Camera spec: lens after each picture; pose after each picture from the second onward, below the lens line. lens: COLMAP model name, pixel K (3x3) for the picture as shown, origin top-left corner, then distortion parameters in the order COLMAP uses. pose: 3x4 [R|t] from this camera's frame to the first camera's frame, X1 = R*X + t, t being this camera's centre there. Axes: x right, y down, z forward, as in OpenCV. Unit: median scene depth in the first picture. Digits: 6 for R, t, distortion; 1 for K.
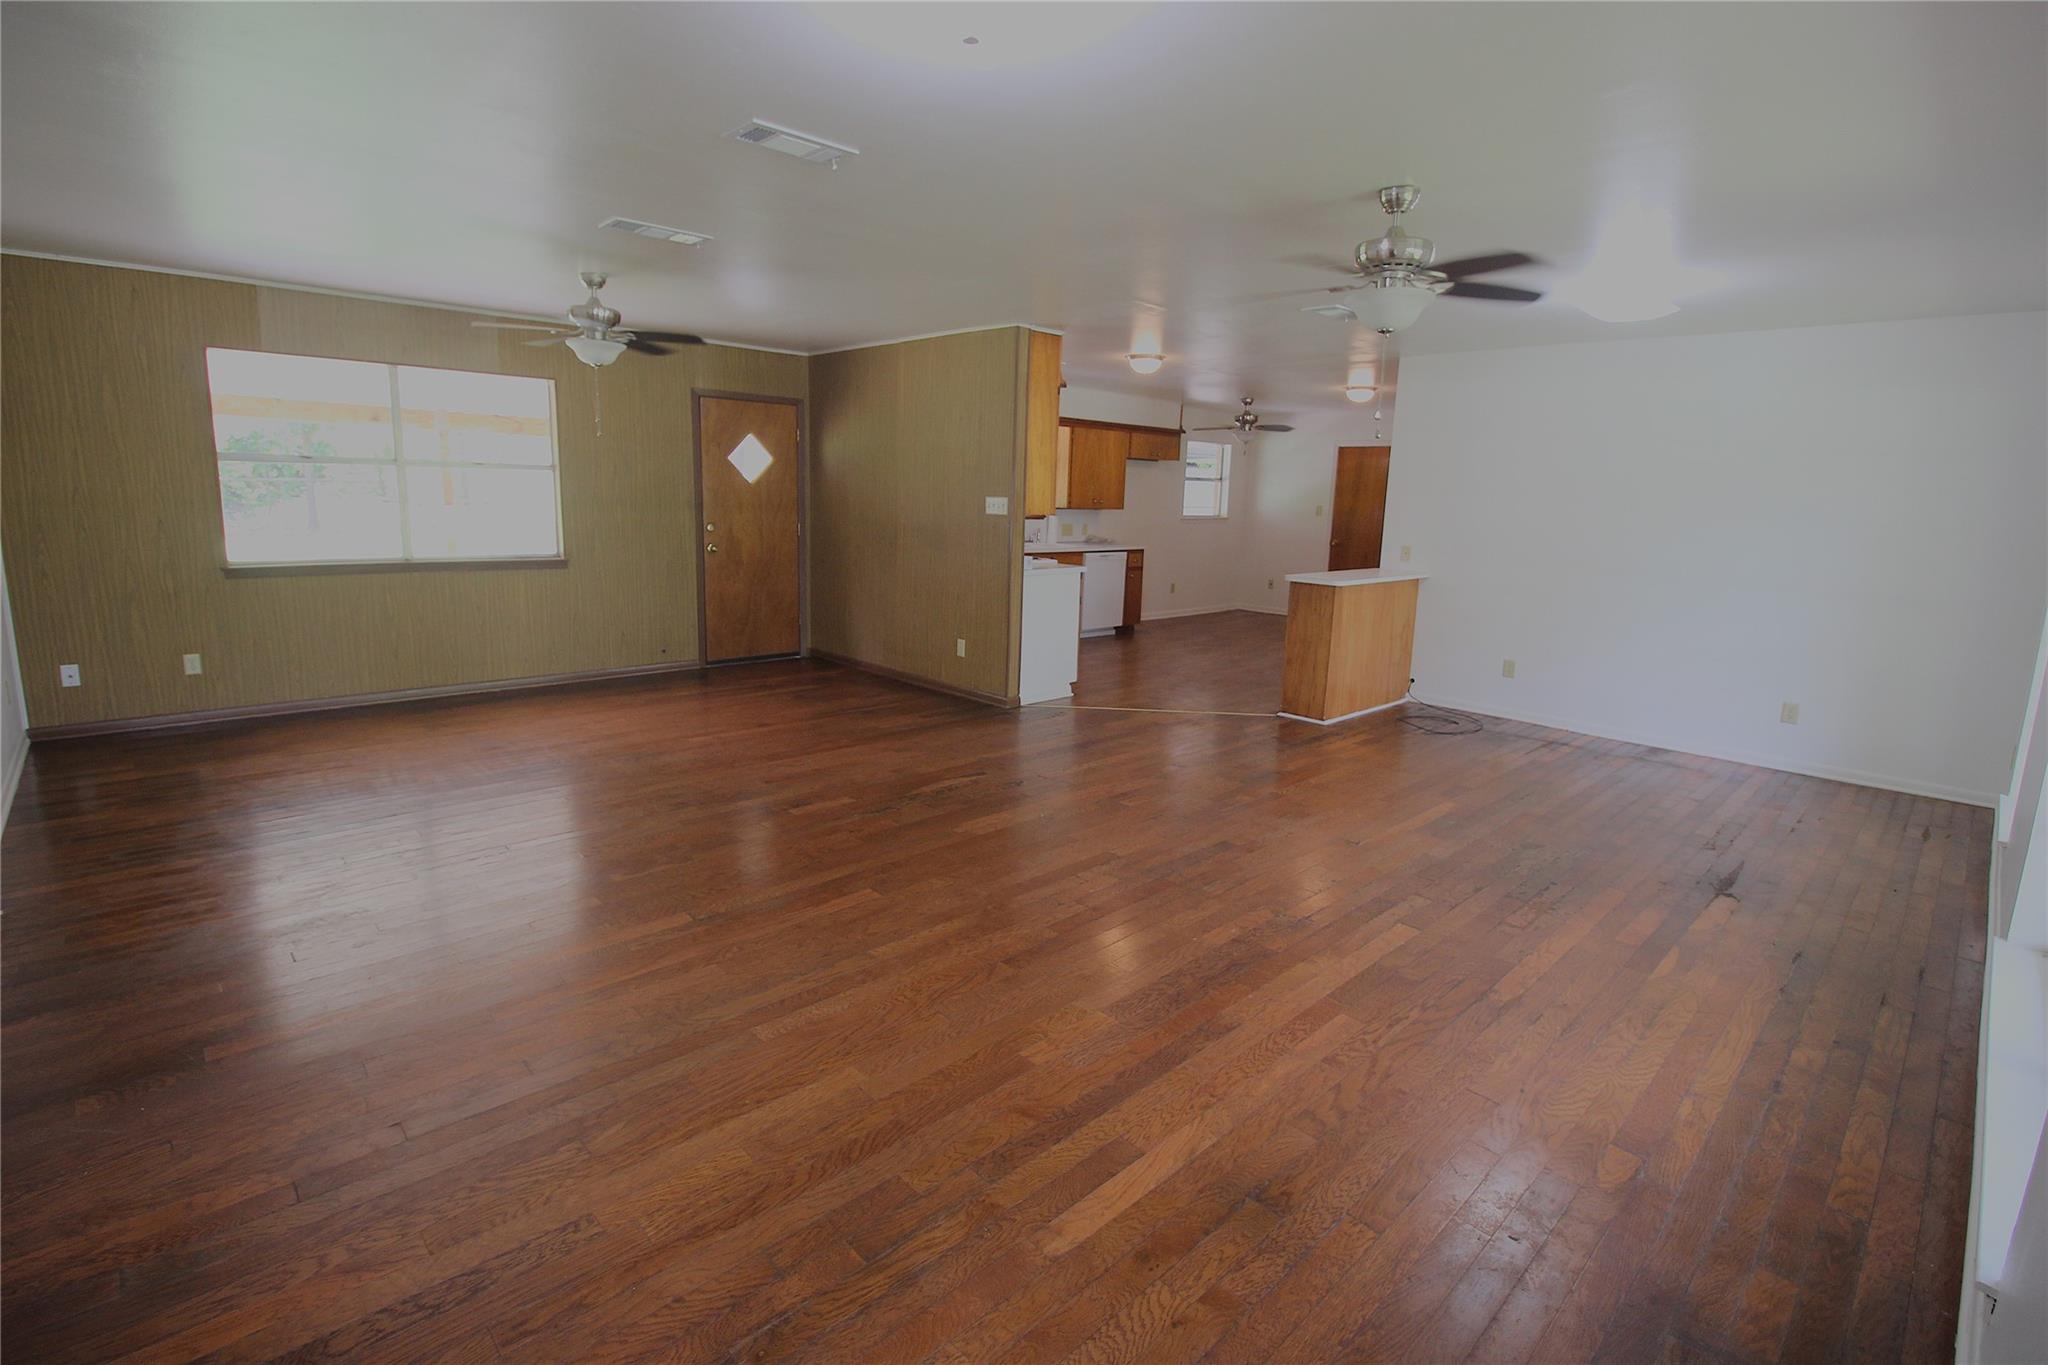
lens RADIAL K [[948.5, 0, 1015.8], [0, 948.5, 678.0], [0, 0, 1]] dist [-0.016177, -0.002400]
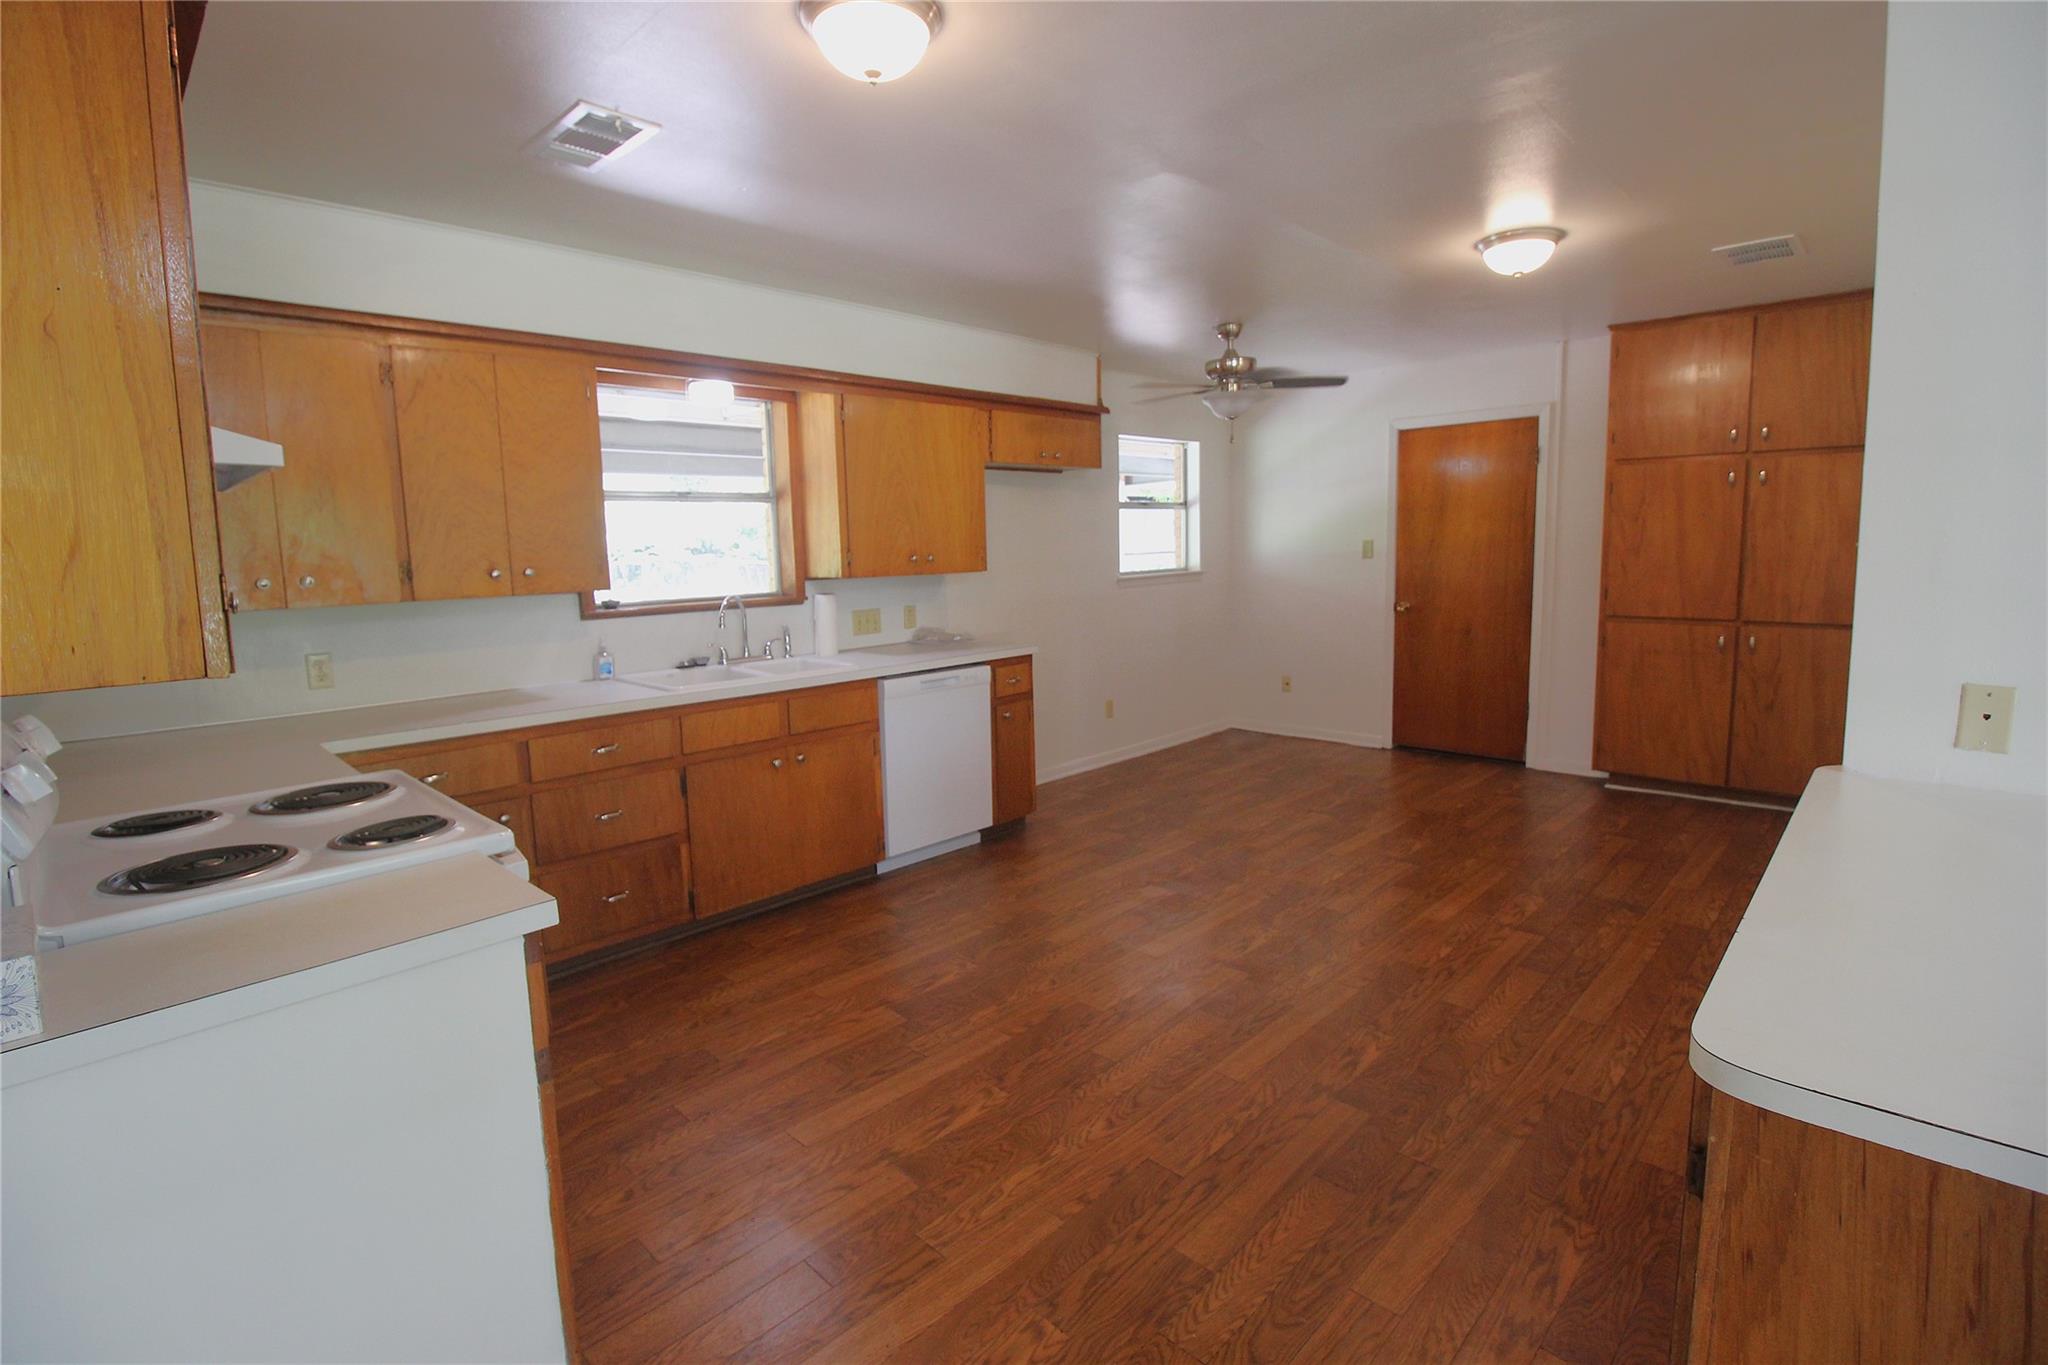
lens RADIAL K [[974.1, 0, 1027.9], [0, 974.1, 667.1], [0, 0, 1]] dist [-0.001805, -0.000210]
pose [[0.997263, -0.060199, 0.042925, 0.108486], [0.062938, 0.995860, -0.065588, -0.094869], [-0.038798, 0.068110, 0.996923, 0.506753]]
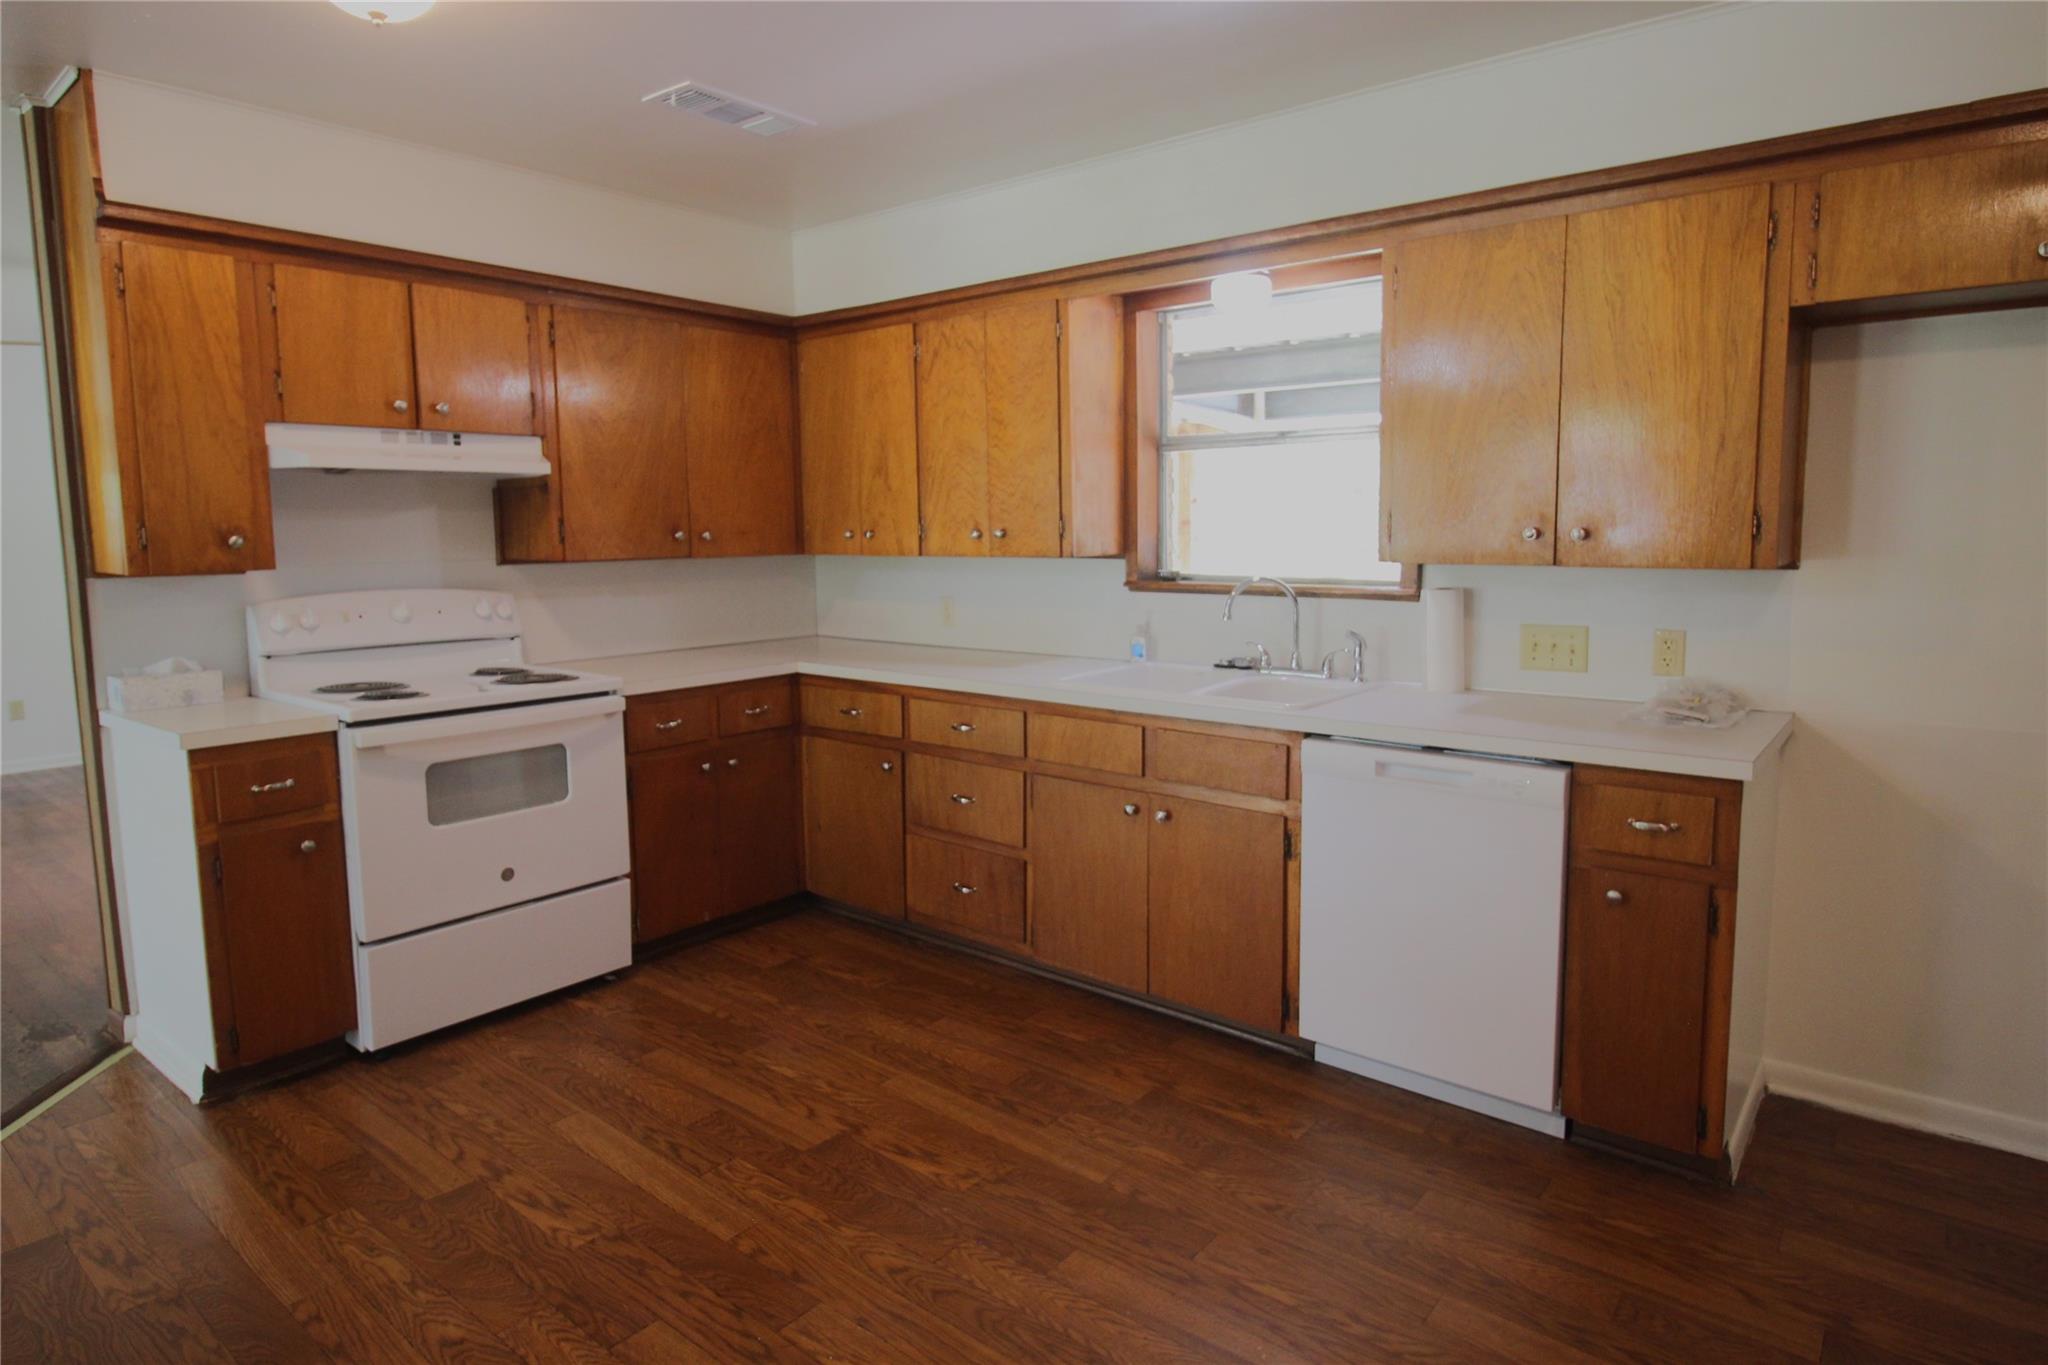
lens RADIAL K [[1165.7, 0, 1017.9], [0, 1165.7, 649.4], [0, 0, 1]] dist [-0.001346, -0.000814]
pose [[0.120601, 0.082098, -0.989300, 0.332825], [-0.175479, 0.982644, 0.060154, -0.145414], [0.977068, 0.166347, 0.132914, 0.798650]]
